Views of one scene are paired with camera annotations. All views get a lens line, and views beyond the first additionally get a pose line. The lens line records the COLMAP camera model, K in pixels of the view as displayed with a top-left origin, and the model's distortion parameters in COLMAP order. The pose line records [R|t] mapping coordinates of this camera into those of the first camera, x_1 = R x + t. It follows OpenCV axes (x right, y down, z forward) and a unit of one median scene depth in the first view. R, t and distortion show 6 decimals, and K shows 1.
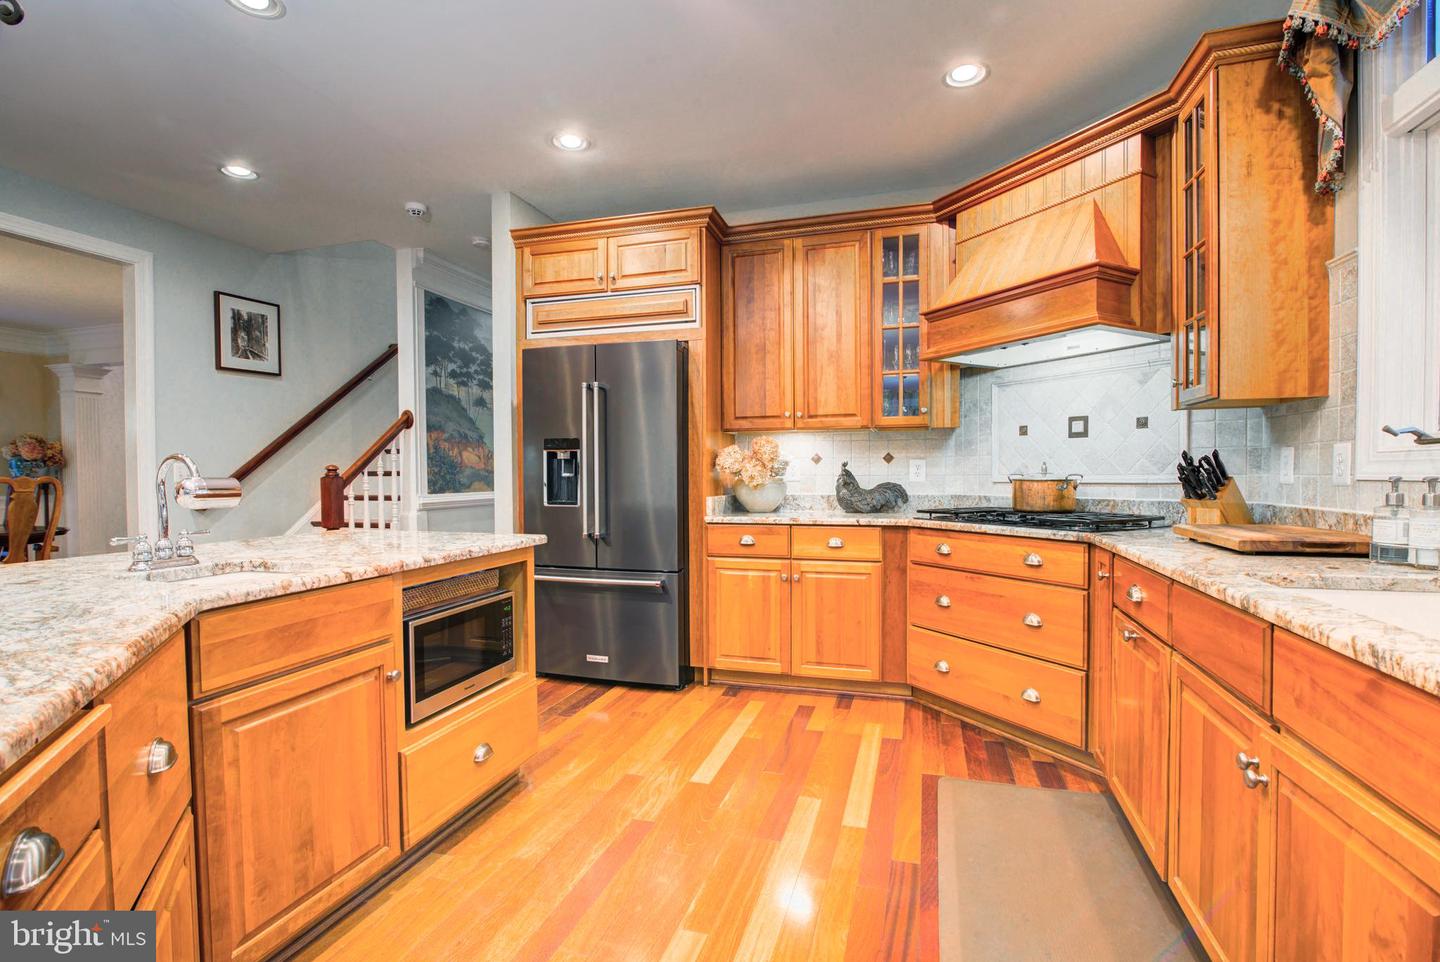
lens RADIAL K [[659.5, 0, 726.3], [0, 659.5, 480.7], [0, 0, 1]] dist [-0.017270, 0.001860]
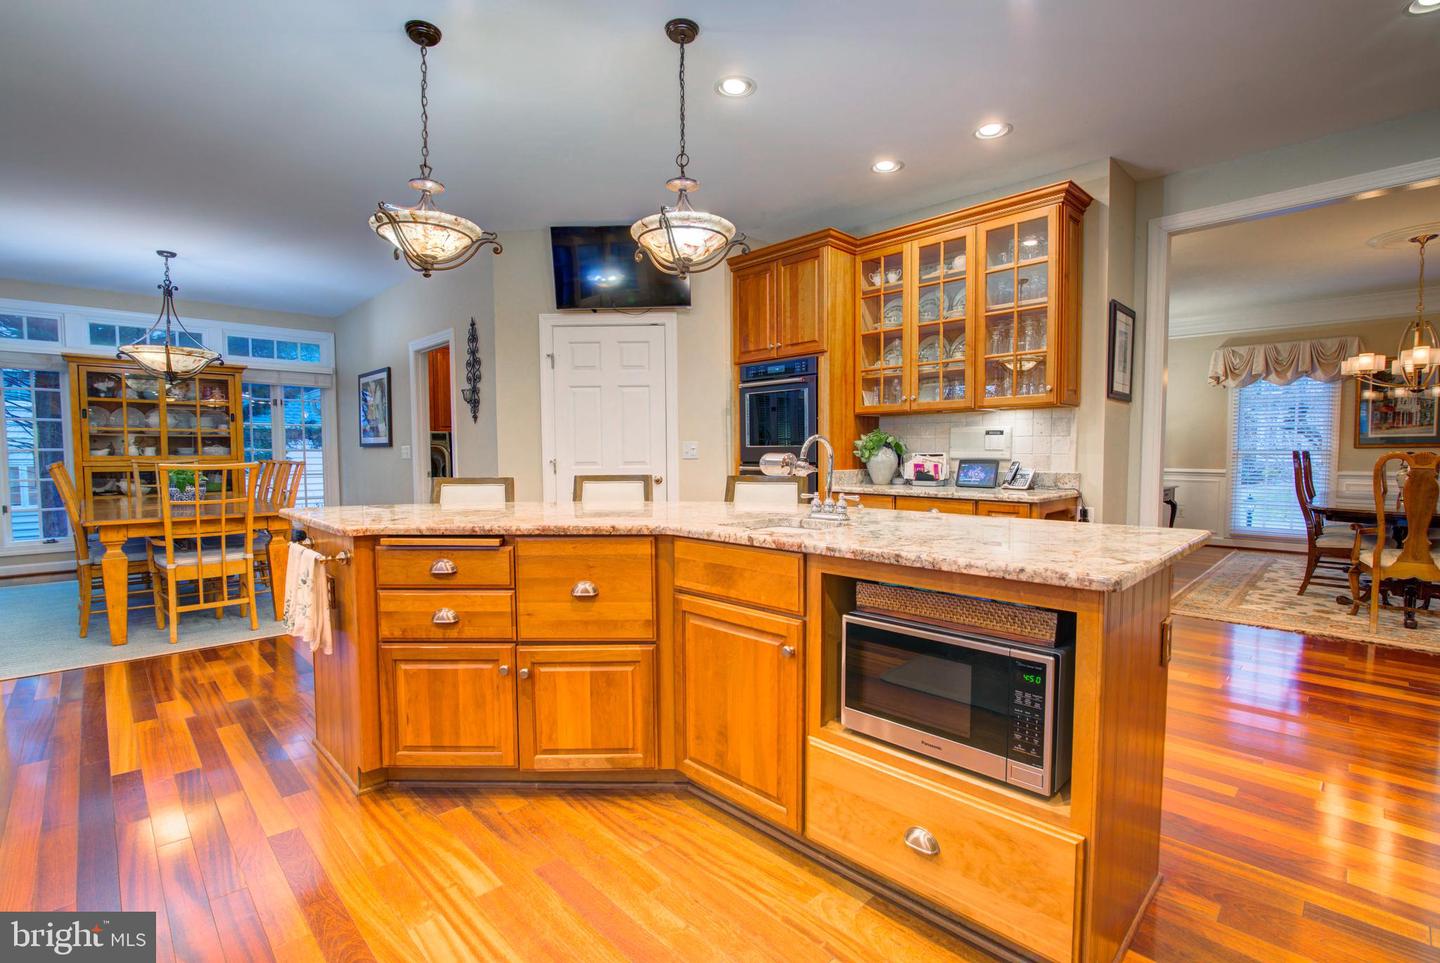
lens RADIAL K [[659.5, 0, 717.6], [0, 659.5, 487.0], [0, 0, 1]] dist [-0.017270, 0.001860]
pose [[-0.482872, 0.052494, -0.874116, 0.255507], [-0.007264, 0.997927, 0.063942, -0.011708], [0.875661, 0.037226, -0.481489, 0.842453]]
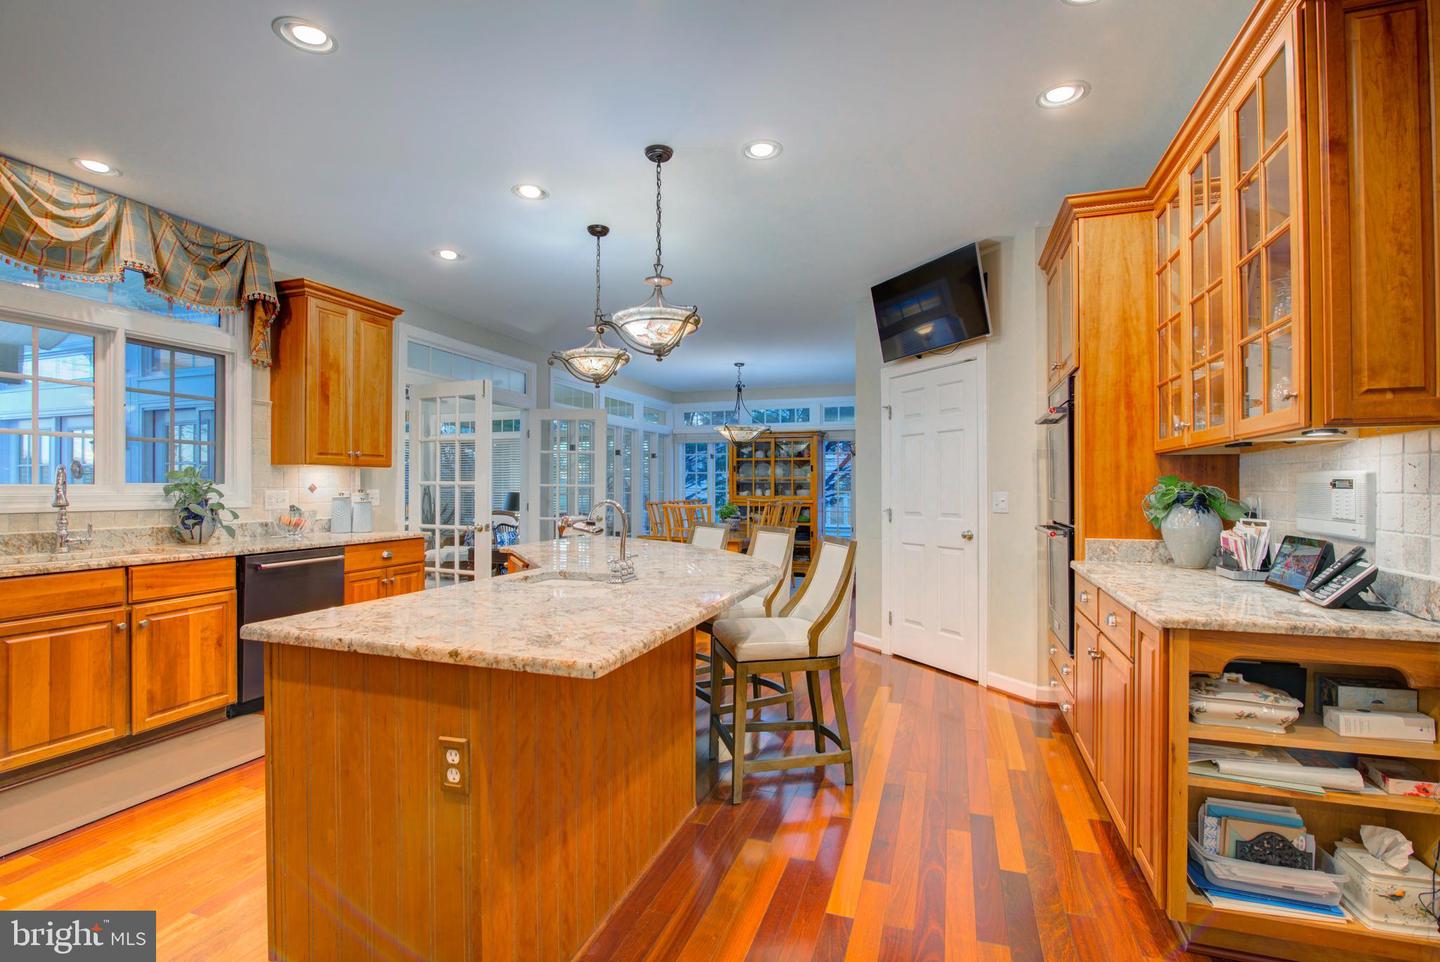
lens RADIAL K [[659.5, 0, 719.8], [0, 659.5, 486.1], [0, 0, 1]] dist [-0.017270, 0.001860]
pose [[-0.999190, 0.002665, 0.040140, -0.664891], [0.003147, 0.999924, 0.011939, -0.051301], [-0.040106, 0.012056, -0.999123, 1.403781]]
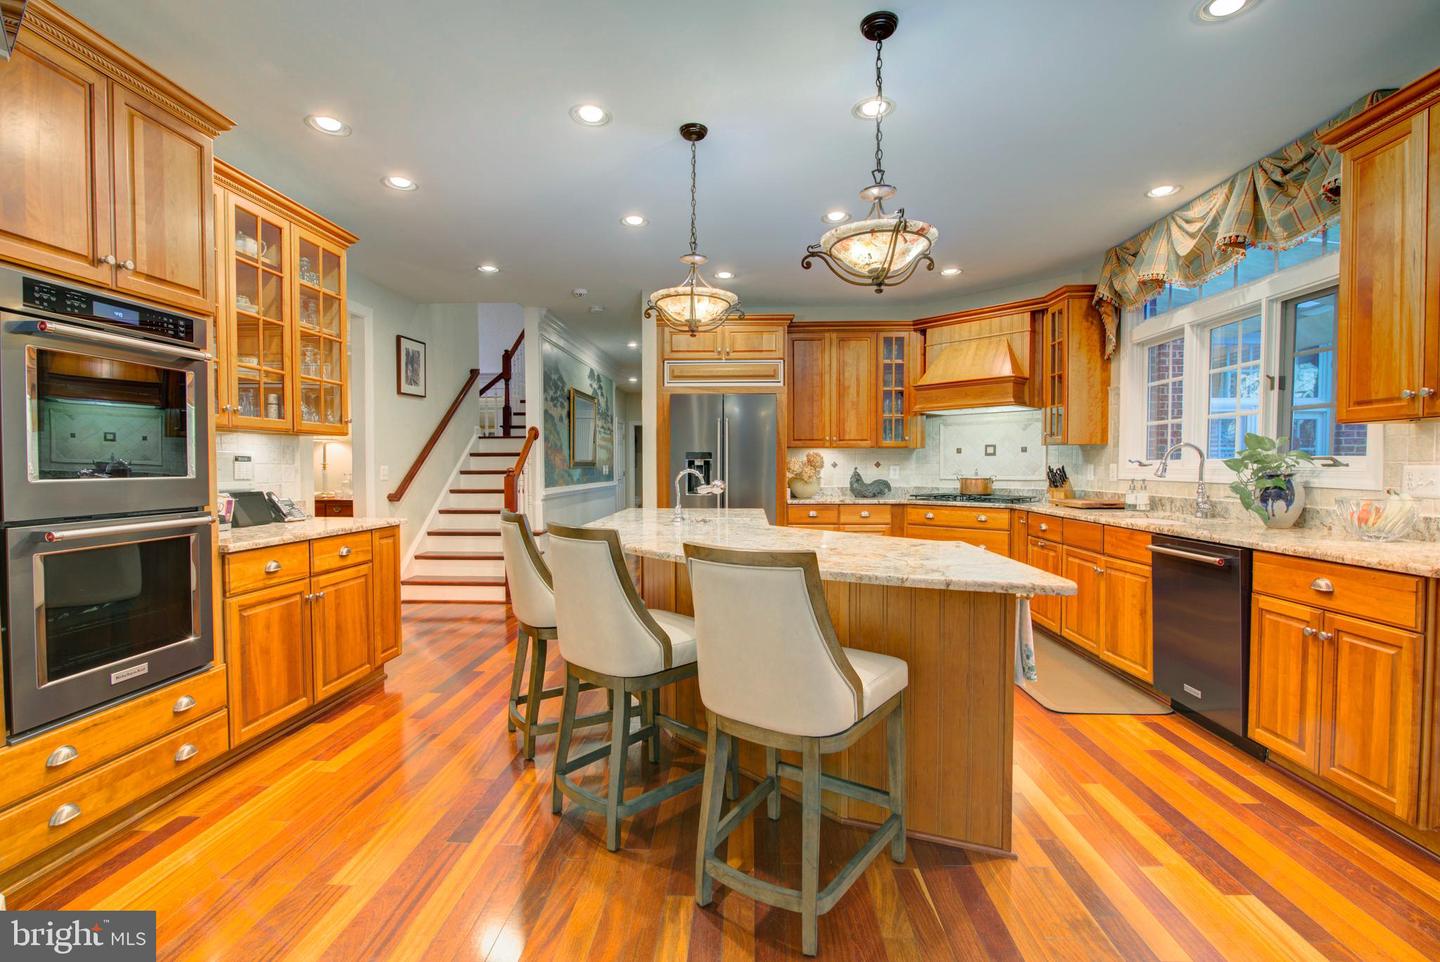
lens RADIAL K [[659.5, 0, 718.1], [0, 659.5, 479.3], [0, 0, 1]] dist [-0.017270, 0.001860]
pose [[0.968038, -0.002616, 0.250788, -0.759218], [0.000674, 0.999969, 0.007828, -0.014597], [-0.250801, -0.007409, 0.968010, -0.692949]]
